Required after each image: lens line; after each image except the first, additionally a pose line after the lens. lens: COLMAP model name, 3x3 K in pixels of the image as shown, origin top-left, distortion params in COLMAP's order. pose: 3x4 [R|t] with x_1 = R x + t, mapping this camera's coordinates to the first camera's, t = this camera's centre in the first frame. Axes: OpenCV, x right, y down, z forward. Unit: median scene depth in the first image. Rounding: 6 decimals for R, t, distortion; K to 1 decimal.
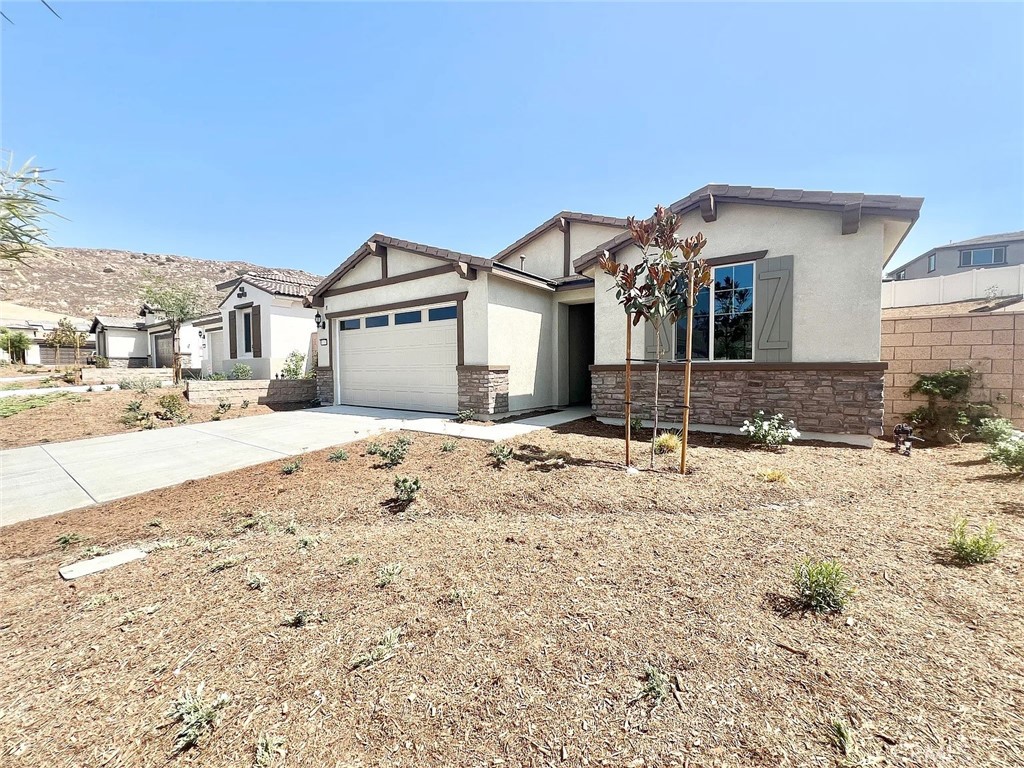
lens RADIAL K [[412.1, 0, 510.1], [0, 412.1, 378.4], [0, 0, 1]] dist [-0.002938, 0.000929]
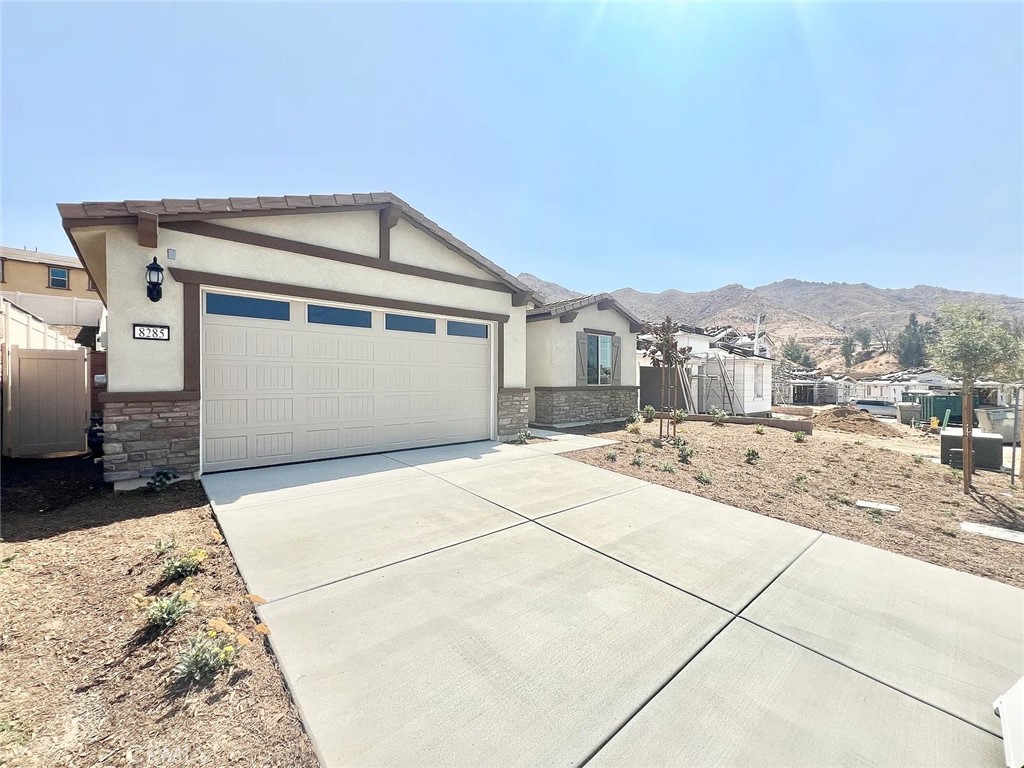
lens RADIAL K [[412.1, 0, 511.6], [0, 412.1, 388.5], [0, 0, 1]] dist [-0.002938, 0.000929]
pose [[0.186624, -0.008121, 0.982398, -1.072184], [0.030628, 0.999528, 0.002444, -0.032693], [-0.981954, 0.029633, 0.186785, 0.789059]]
